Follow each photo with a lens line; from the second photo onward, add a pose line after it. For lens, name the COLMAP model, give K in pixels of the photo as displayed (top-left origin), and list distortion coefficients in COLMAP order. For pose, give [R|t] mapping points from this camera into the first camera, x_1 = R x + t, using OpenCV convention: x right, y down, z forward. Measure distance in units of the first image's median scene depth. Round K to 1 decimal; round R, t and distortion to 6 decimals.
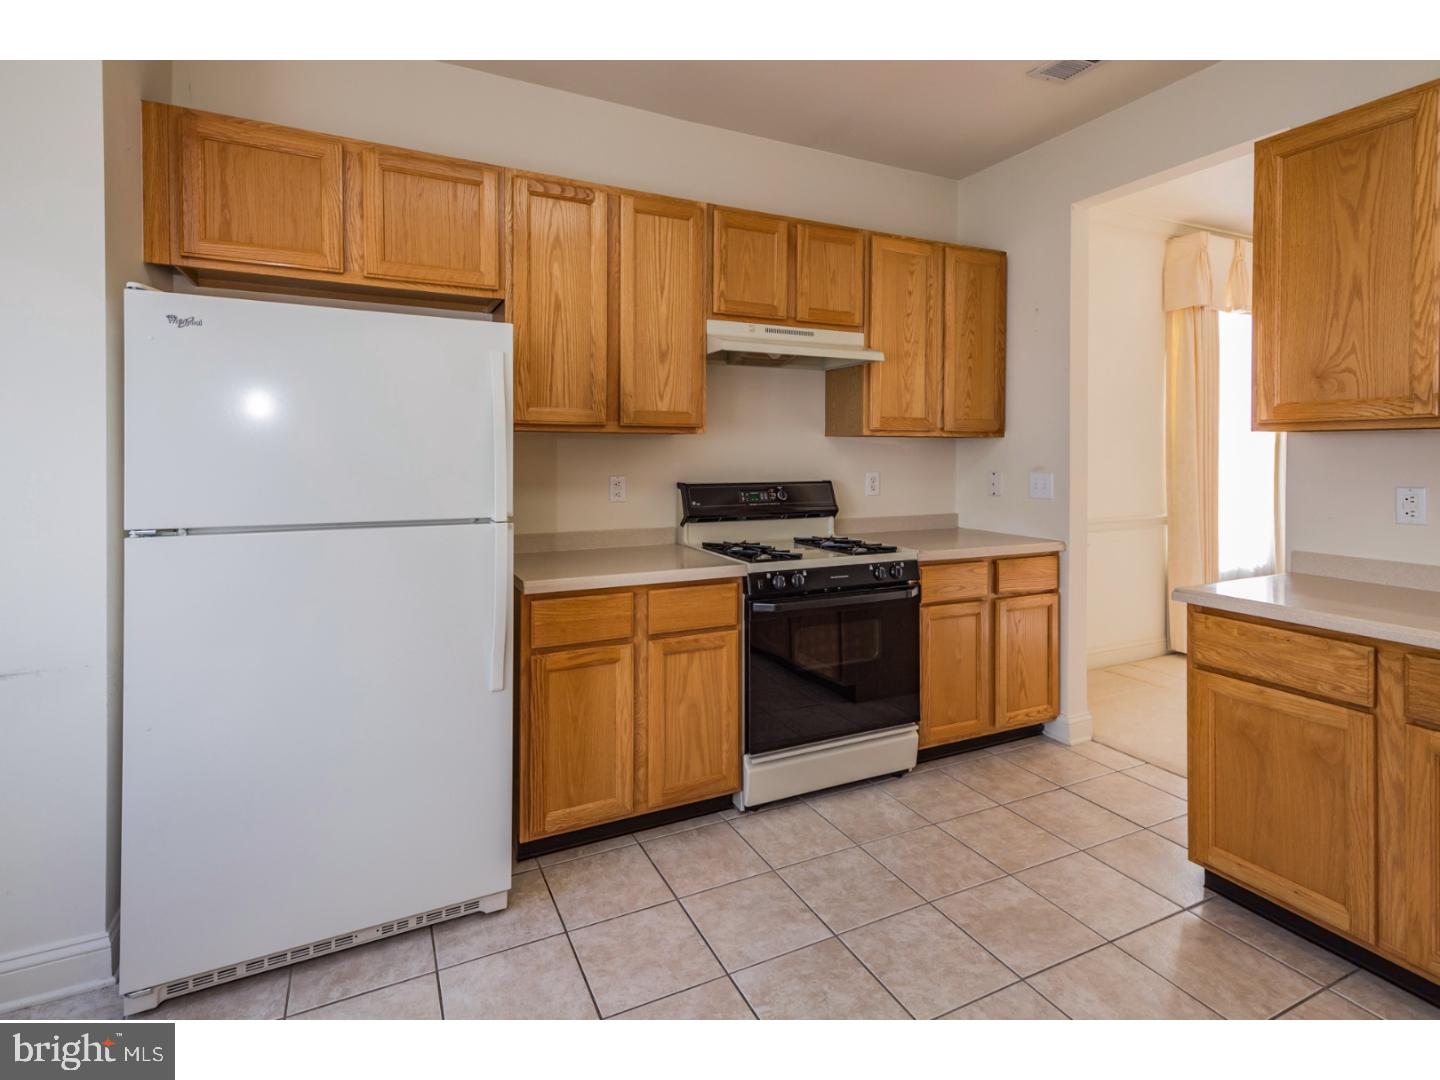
lens RADIAL K [[733.6, 0, 754.6], [0, 733.6, 465.9], [0, 0, 1]] dist [0.022680, -0.000328]
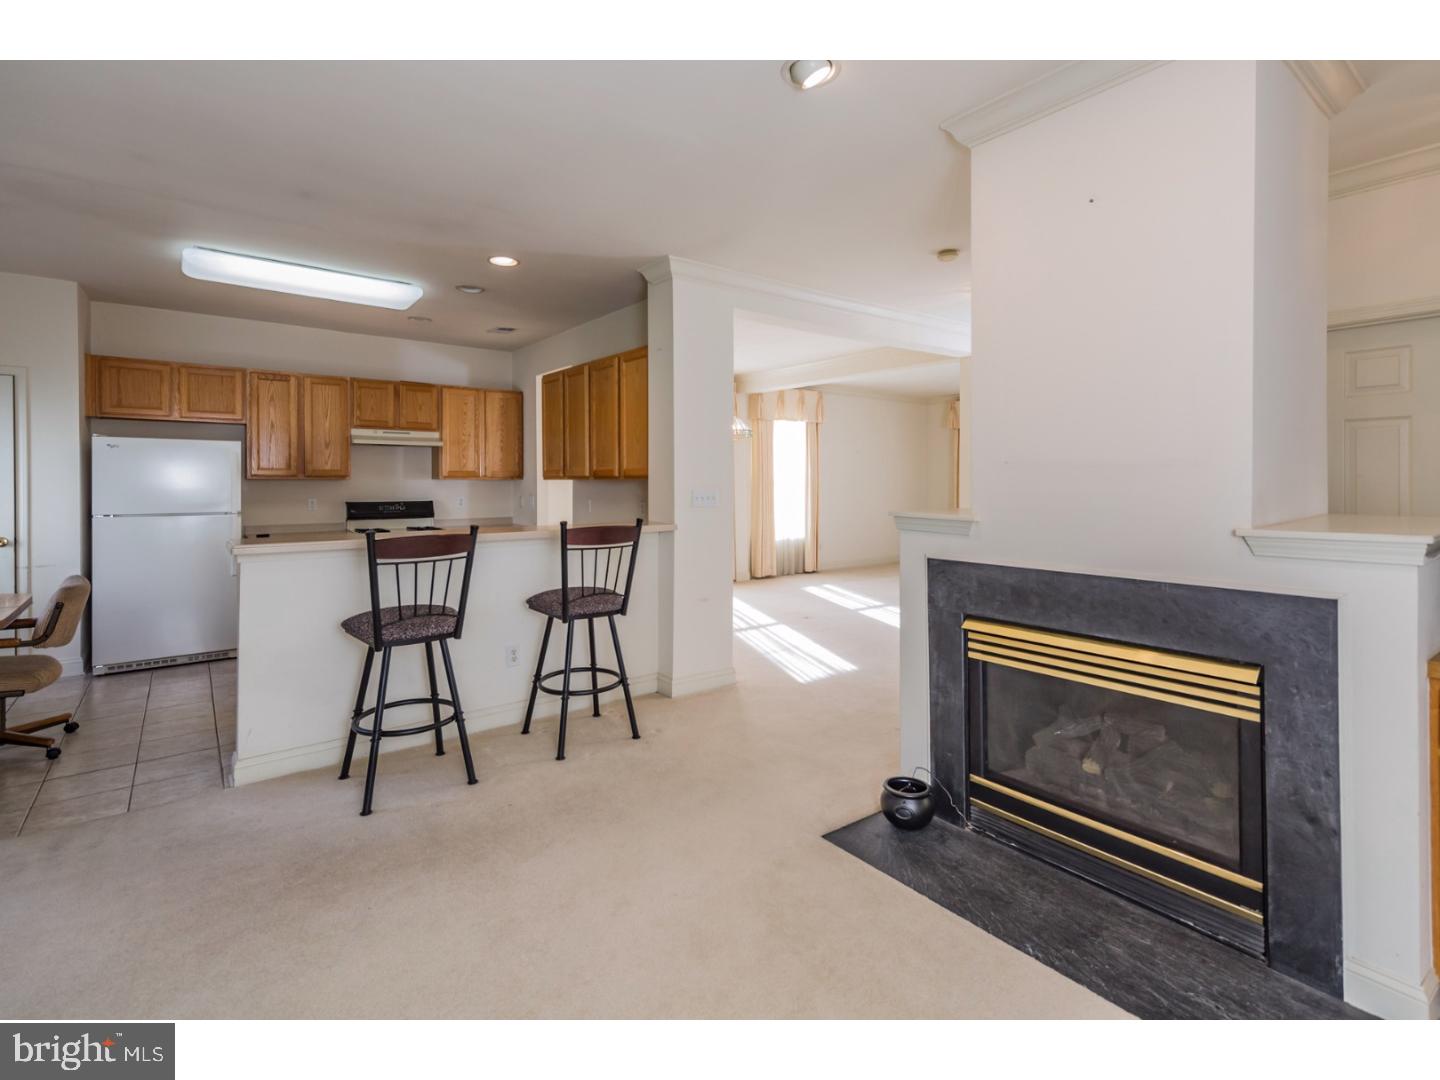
lens RADIAL K [[679.0, 0, 724.8], [0, 679.0, 486.2], [0, 0, 1]] dist [0.001909, -0.000105]
pose [[0.979648, 0.001481, 0.200717, 0.658341], [-0.000917, 0.999995, -0.002906, -0.017724], [-0.200720, 0.002663, 0.979645, -1.307947]]
